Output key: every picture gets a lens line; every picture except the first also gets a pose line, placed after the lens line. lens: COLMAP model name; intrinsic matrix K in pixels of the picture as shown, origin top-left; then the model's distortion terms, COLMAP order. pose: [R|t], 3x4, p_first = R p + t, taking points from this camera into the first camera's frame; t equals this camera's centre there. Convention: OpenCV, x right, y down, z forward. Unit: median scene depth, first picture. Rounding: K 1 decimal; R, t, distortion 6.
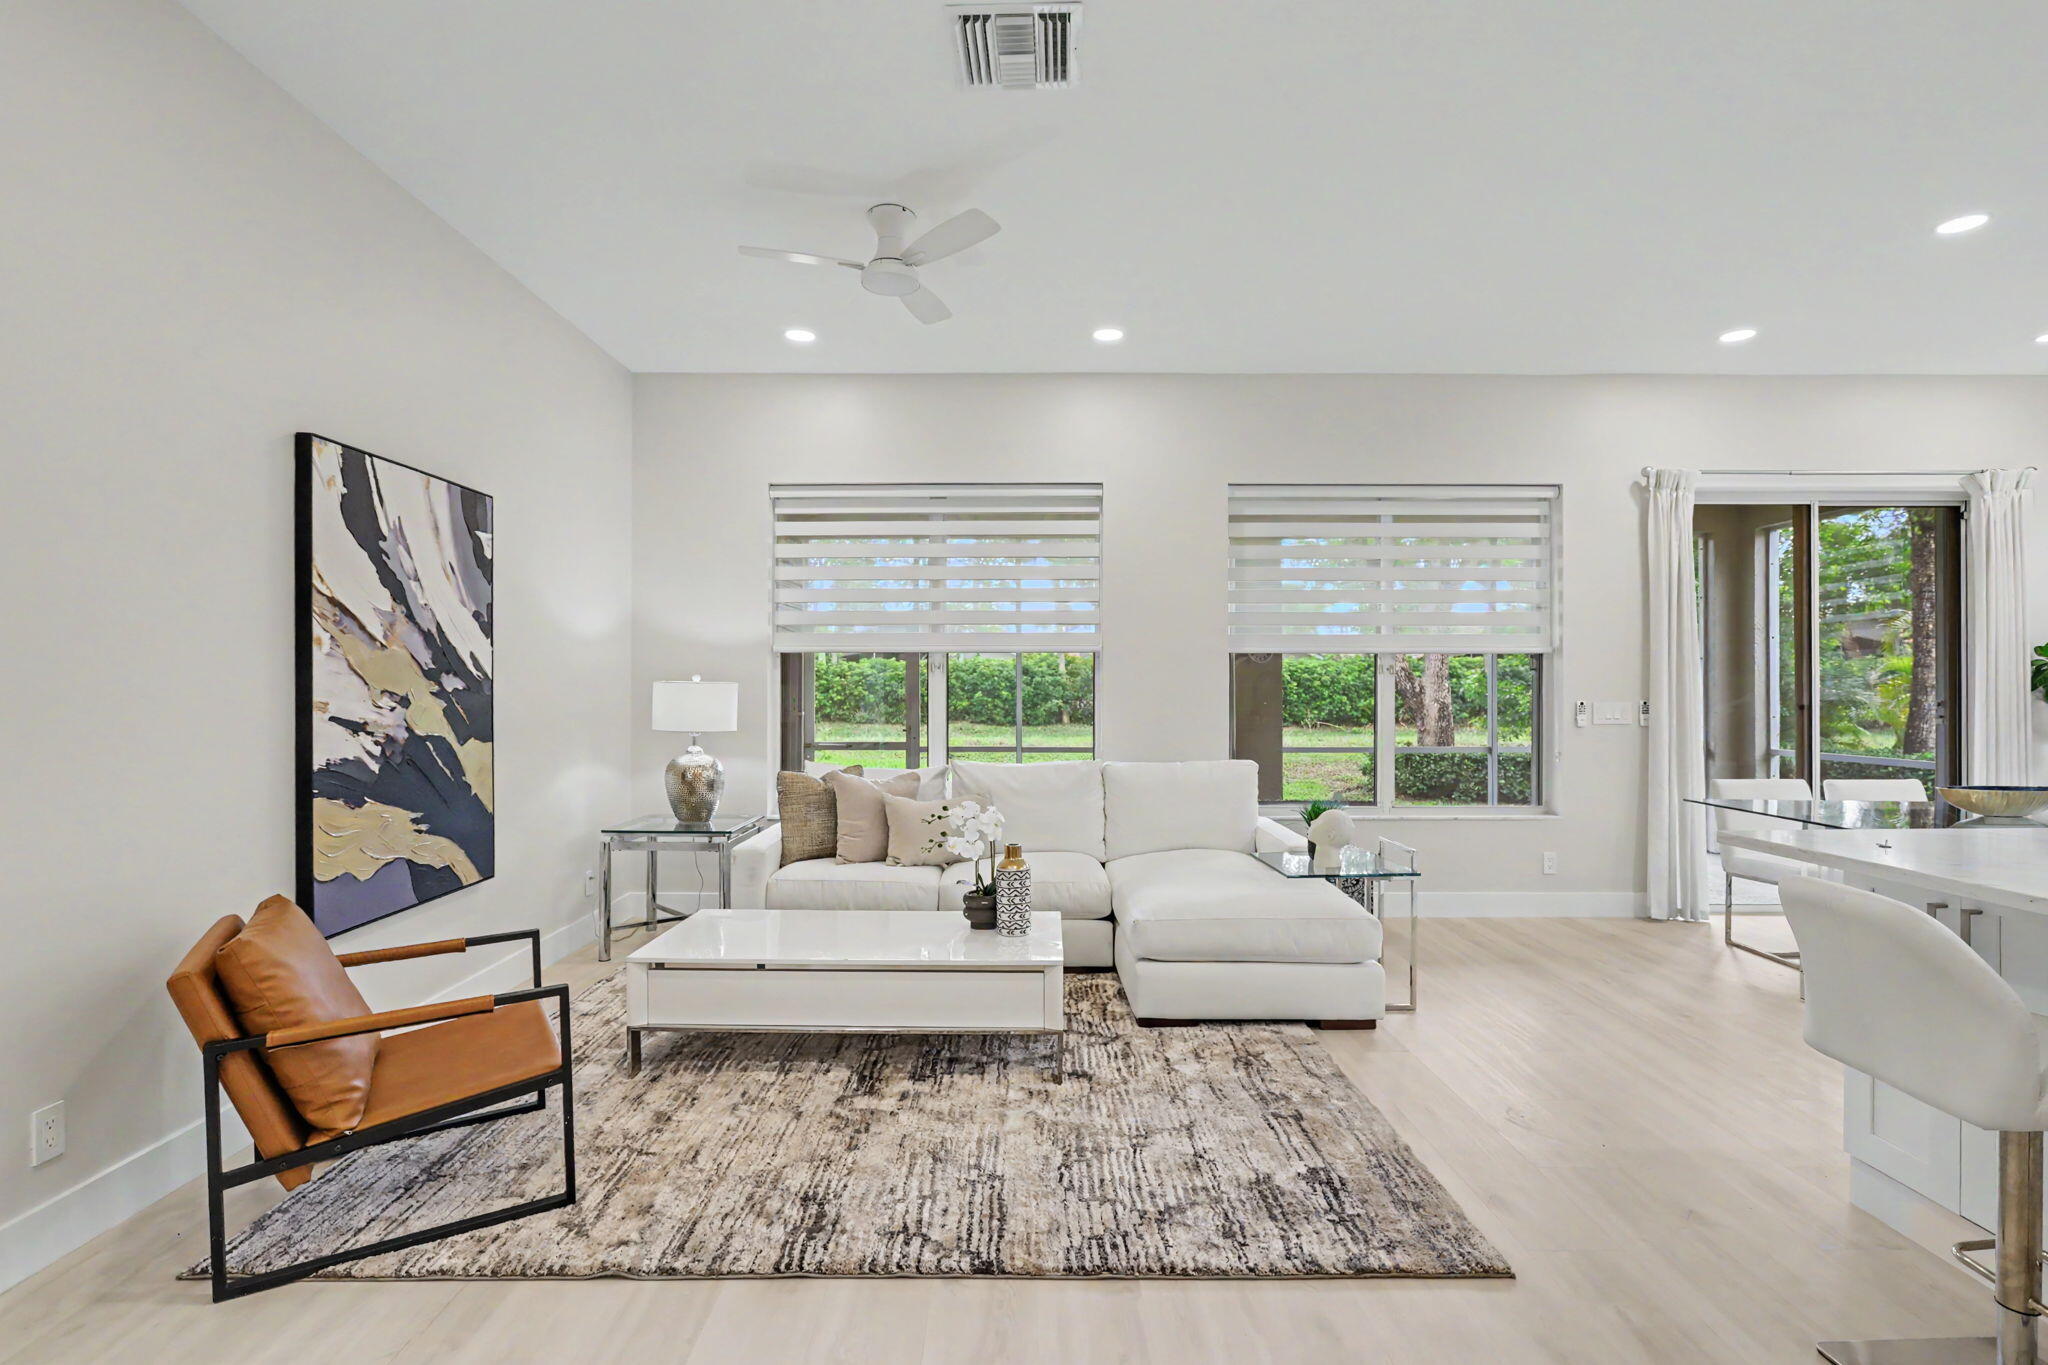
lens RADIAL K [[981.6, 0, 1015.4], [0, 981.6, 685.4], [0, 0, 1]] dist [-0.009167, 0.000046]
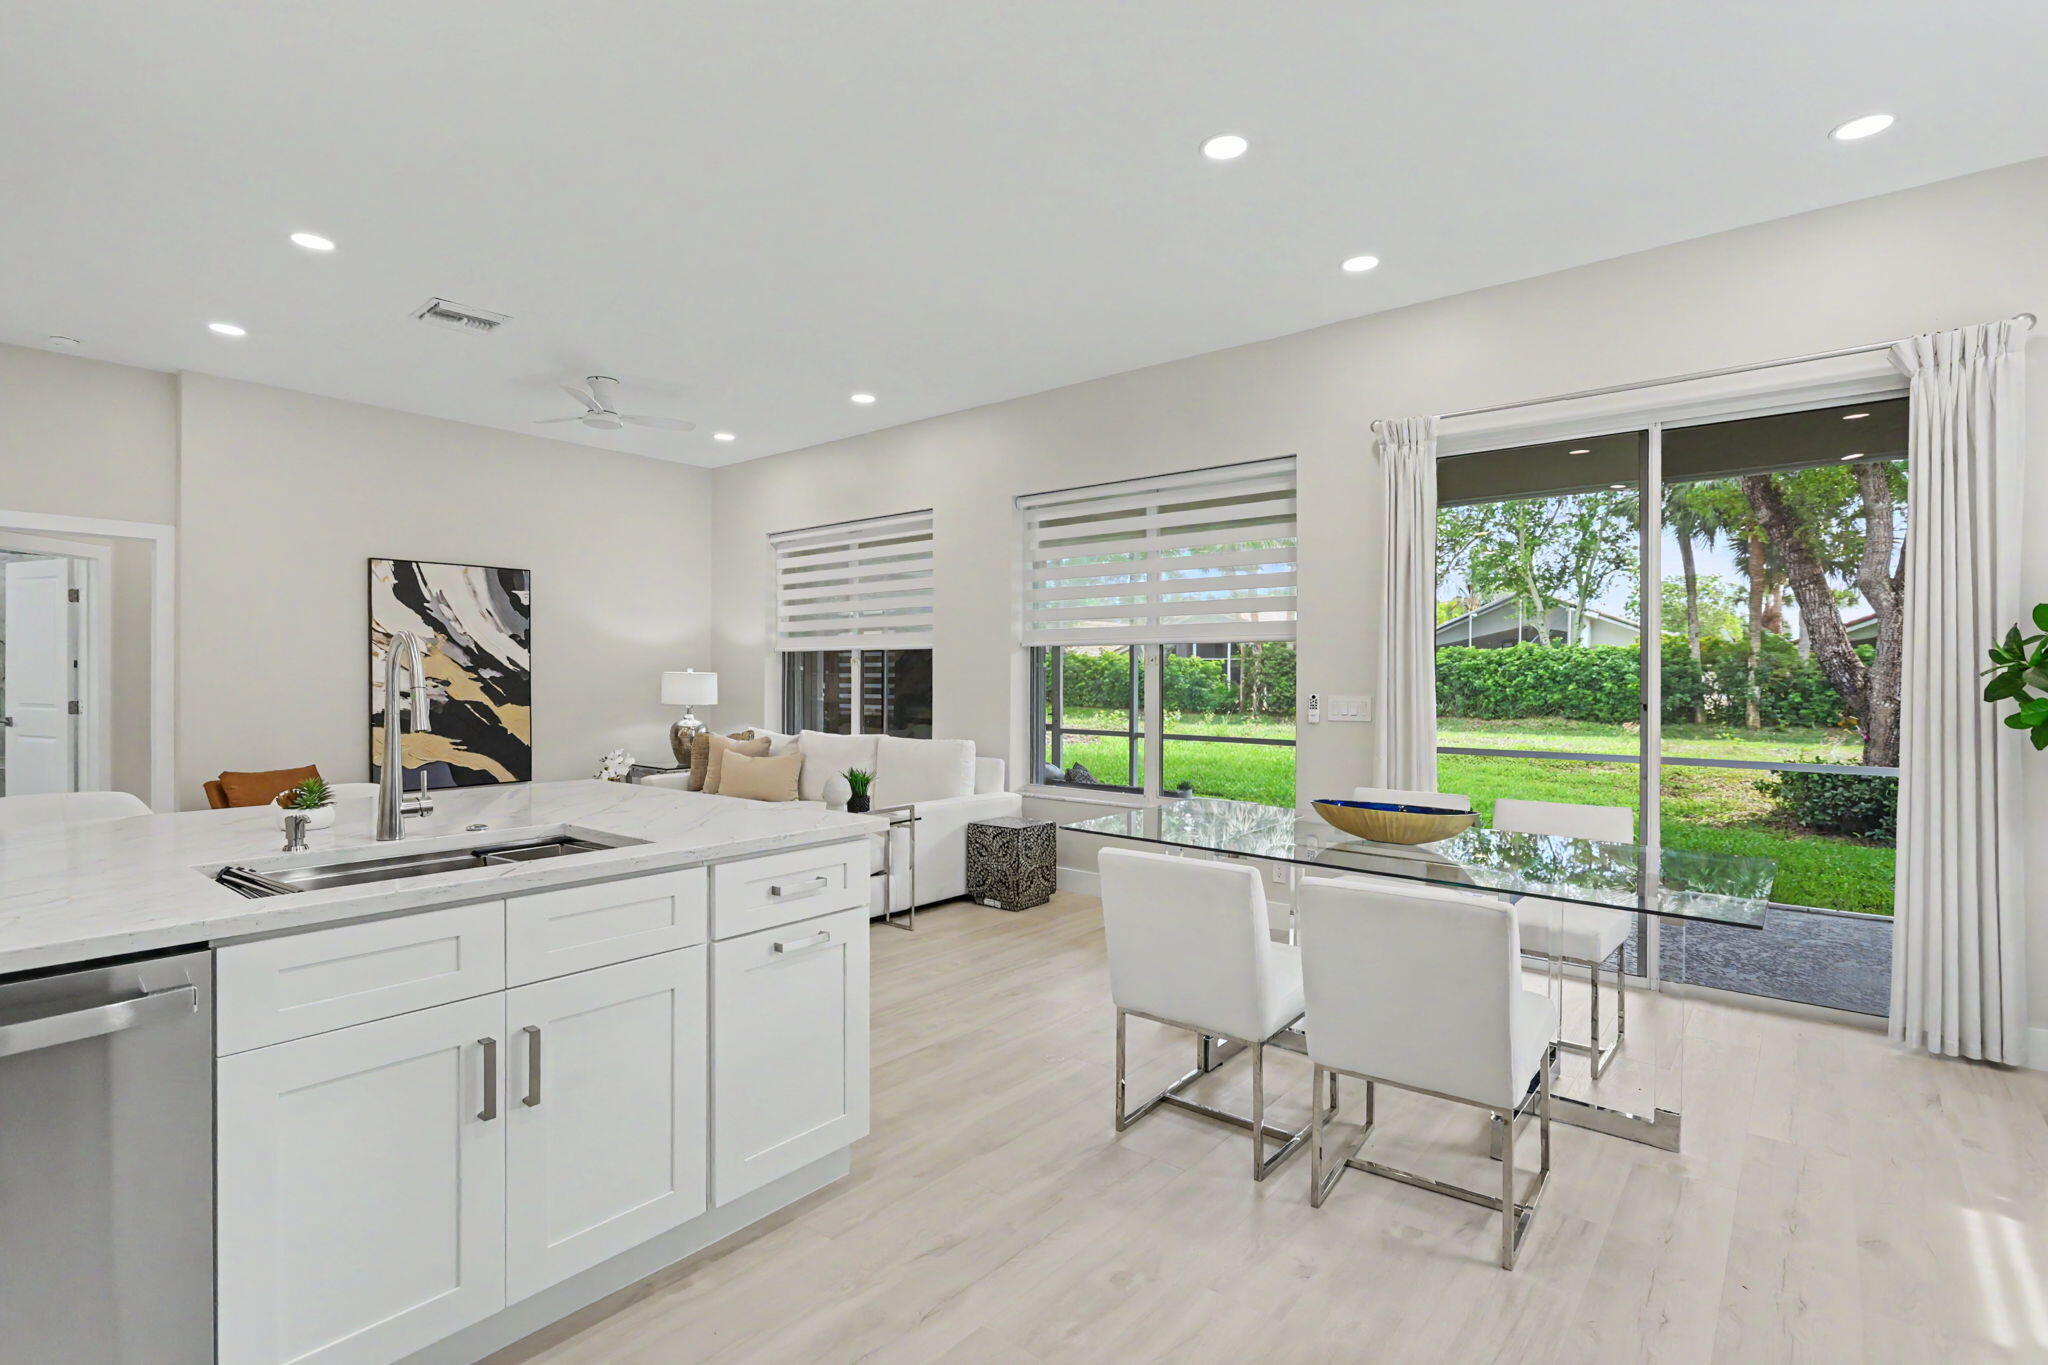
lens RADIAL K [[969.1, 0, 1002.6], [0, 969.1, 678.8], [0, 0, 1]] dist [-0.005681, 0.000785]
pose [[0.764006, 0.004086, -0.645196, 1.291335], [-0.001867, 0.999990, 0.004122, -0.001529], [0.645206, -0.001945, 0.764006, 0.198225]]
